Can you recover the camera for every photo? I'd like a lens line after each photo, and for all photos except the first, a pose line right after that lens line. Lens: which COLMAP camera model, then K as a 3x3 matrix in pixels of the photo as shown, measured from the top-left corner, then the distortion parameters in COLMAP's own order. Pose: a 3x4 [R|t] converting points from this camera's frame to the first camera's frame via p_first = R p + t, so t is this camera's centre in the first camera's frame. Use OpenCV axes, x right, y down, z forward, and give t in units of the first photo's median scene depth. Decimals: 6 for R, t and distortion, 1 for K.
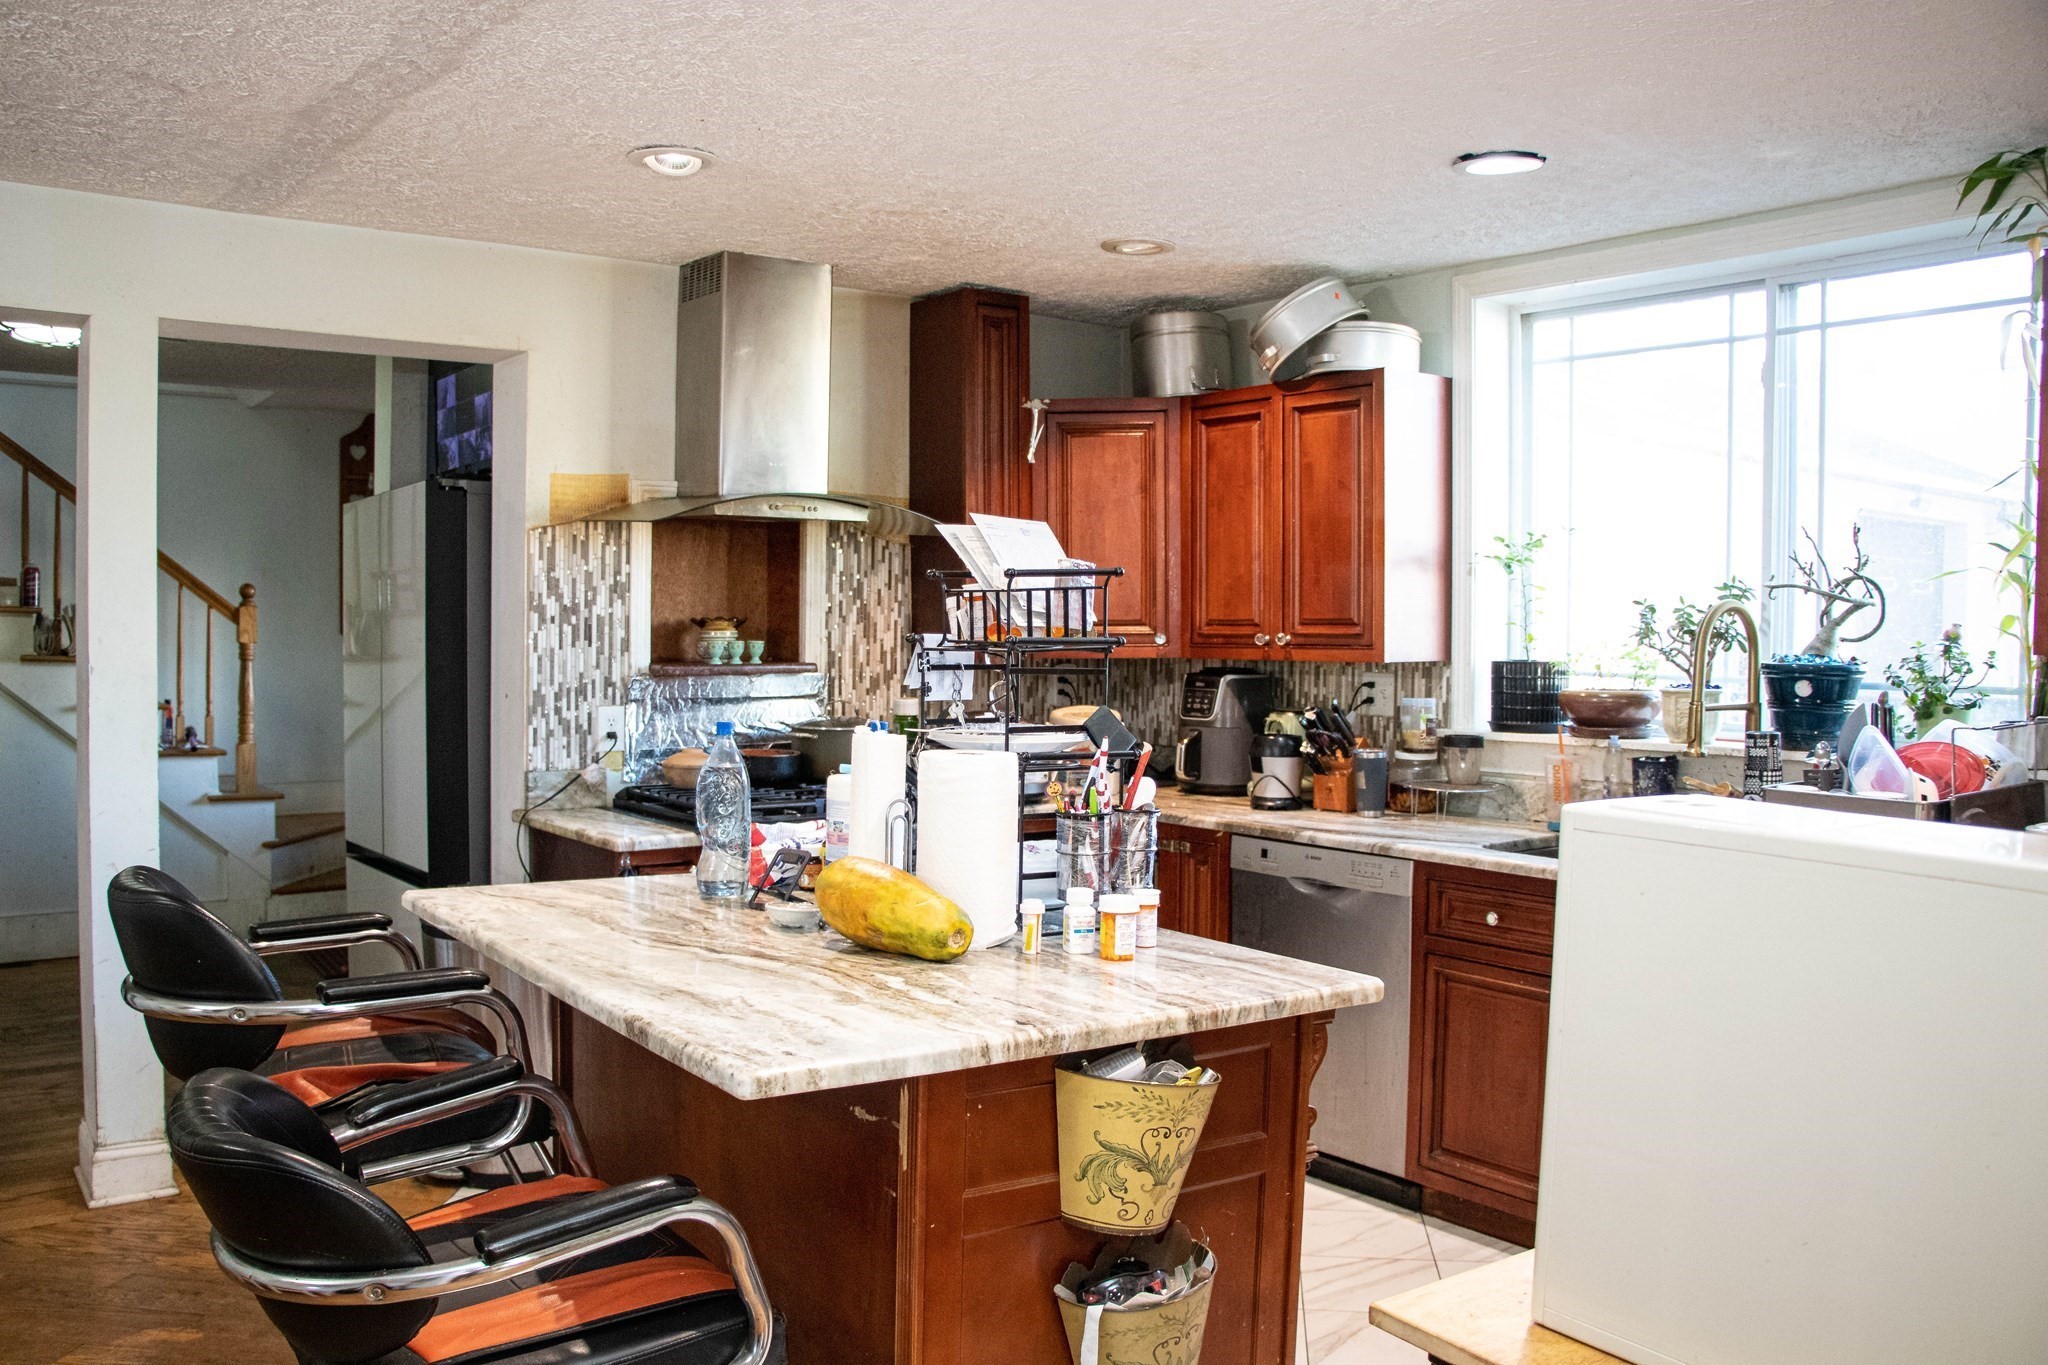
lens RADIAL K [[1672.1, 0, 1003.5], [0, 1672.1, 699.0], [0, 0, 1]] dist [-0.193152, 0.170752]
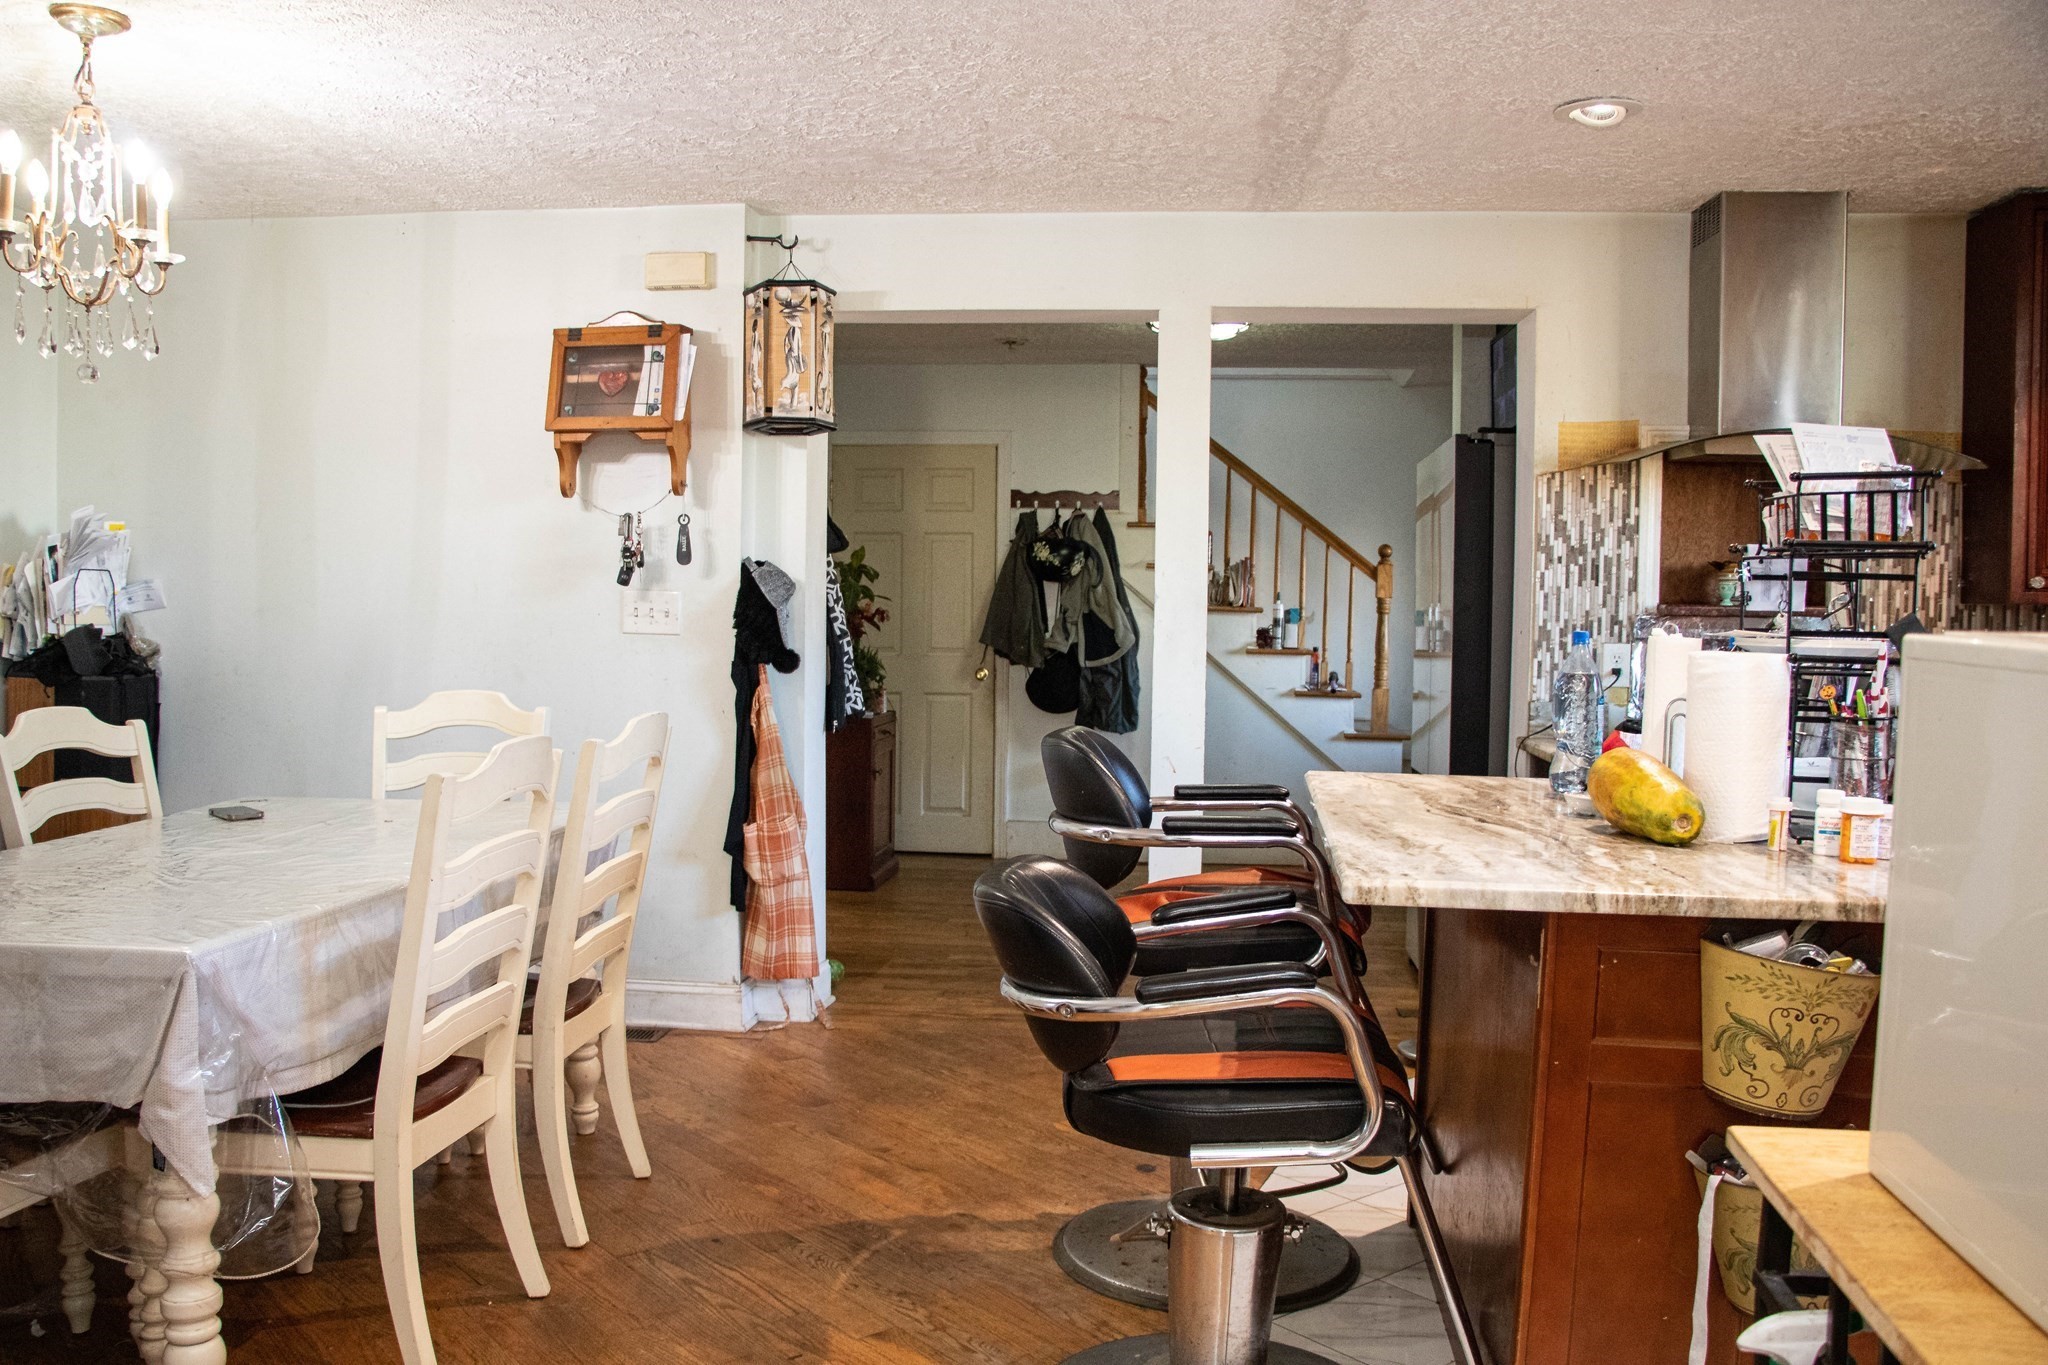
lens RADIAL K [[1672.1, 0, 1003.5], [0, 1672.1, 699.0], [0, 0, 1]] dist [-0.193152, 0.170752]
pose [[0.735673, 0.038380, -0.676249, 0.177836], [-0.032367, 0.999245, 0.021499, 0.030101], [0.676563, 0.006072, 0.736360, -0.018557]]
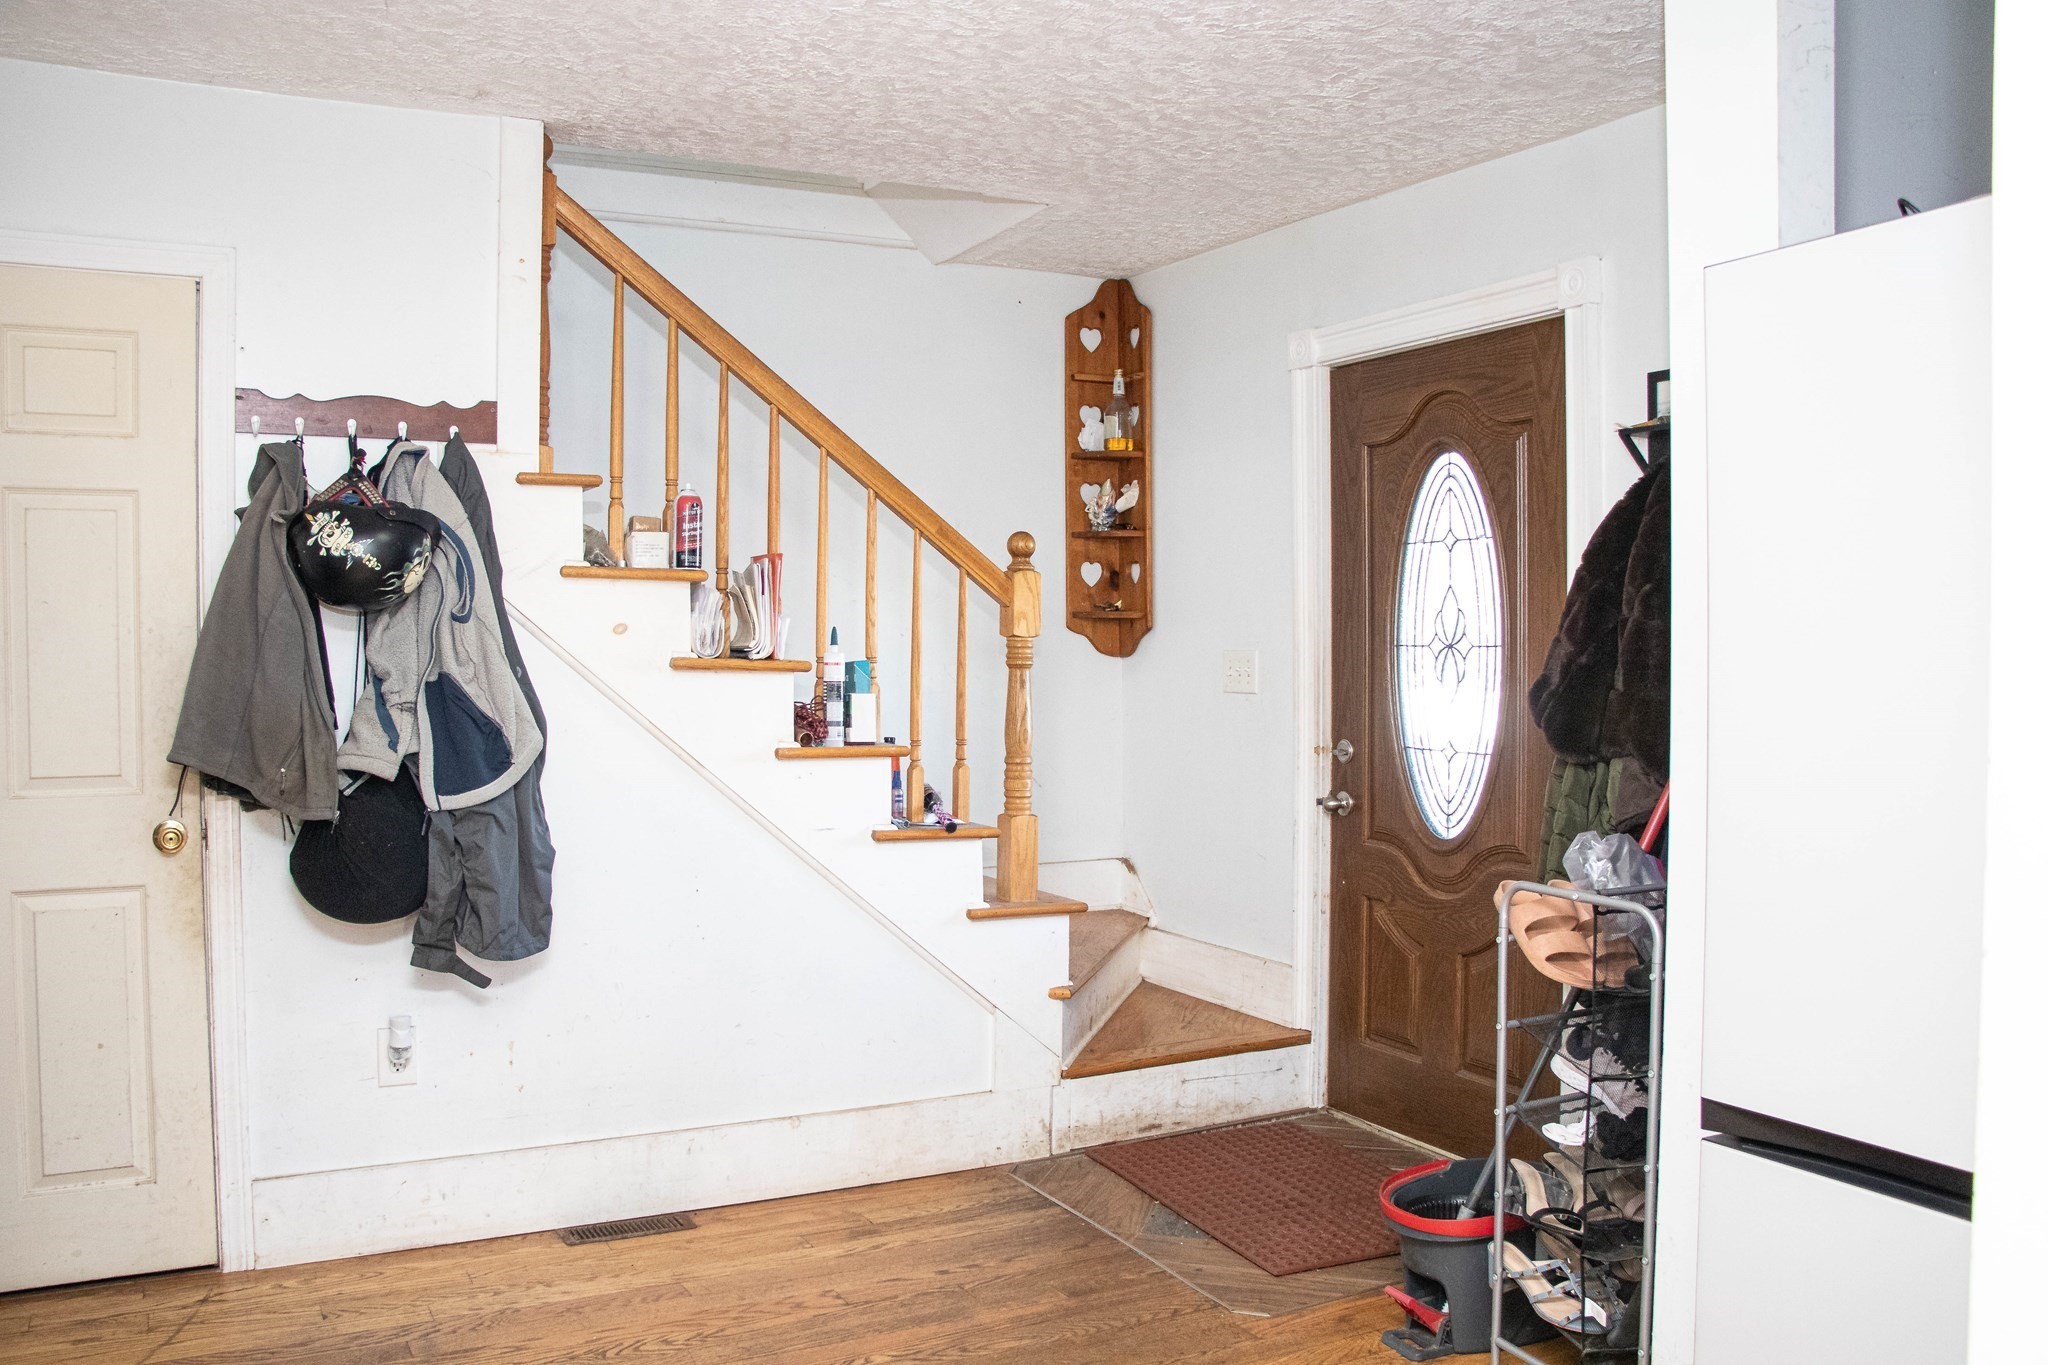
lens RADIAL K [[1672.1, 0, 1003.5], [0, 1672.1, 699.0], [0, 0, 1]] dist [-0.193152, 0.170752]
pose [[0.985062, -0.010884, -0.171858, -0.610210], [0.008161, 0.999830, -0.016544, -0.005190], [0.172009, 0.014894, 0.984983, 0.690604]]
